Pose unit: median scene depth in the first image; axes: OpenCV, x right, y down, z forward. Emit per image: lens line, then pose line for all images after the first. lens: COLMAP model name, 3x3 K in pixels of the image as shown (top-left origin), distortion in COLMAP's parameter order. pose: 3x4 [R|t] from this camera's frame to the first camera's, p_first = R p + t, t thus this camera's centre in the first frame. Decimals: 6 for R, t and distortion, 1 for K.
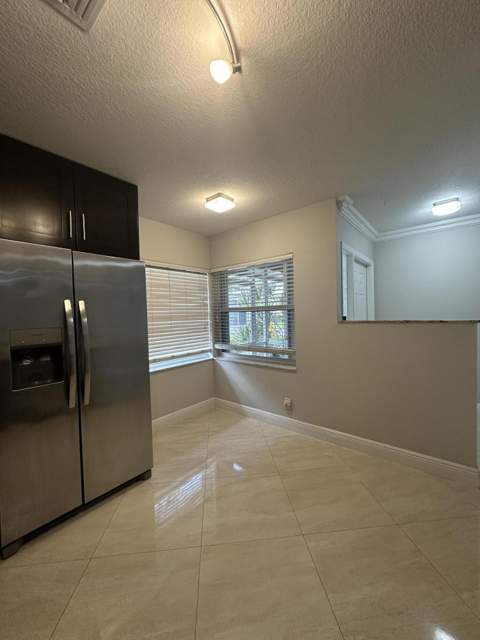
lens RADIAL K [[254.8, 0, 235.7], [0, 254.8, 311.5], [0, 0, 1]] dist [-0.001441, -0.000089]
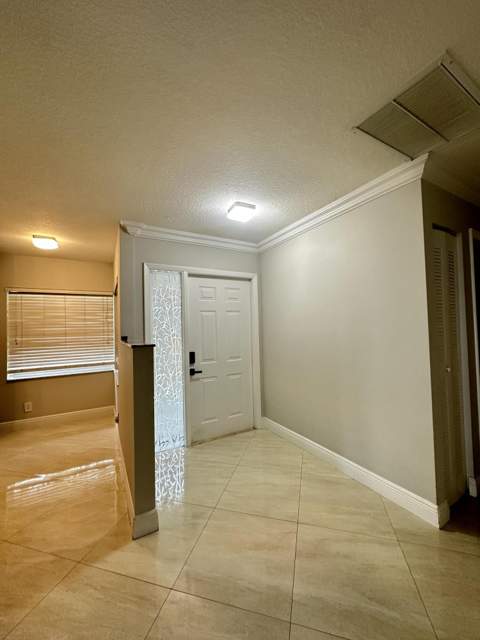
lens RADIAL K [[254.8, 0, 235.6], [0, 254.8, 313.5], [0, 0, 1]] dist [-0.001441, -0.000089]
pose [[0.940672, -0.009331, -0.339190, 0.900289], [0.008694, 0.999956, -0.003397, -0.063921], [0.339207, 0.000246, 0.940712, 0.135283]]
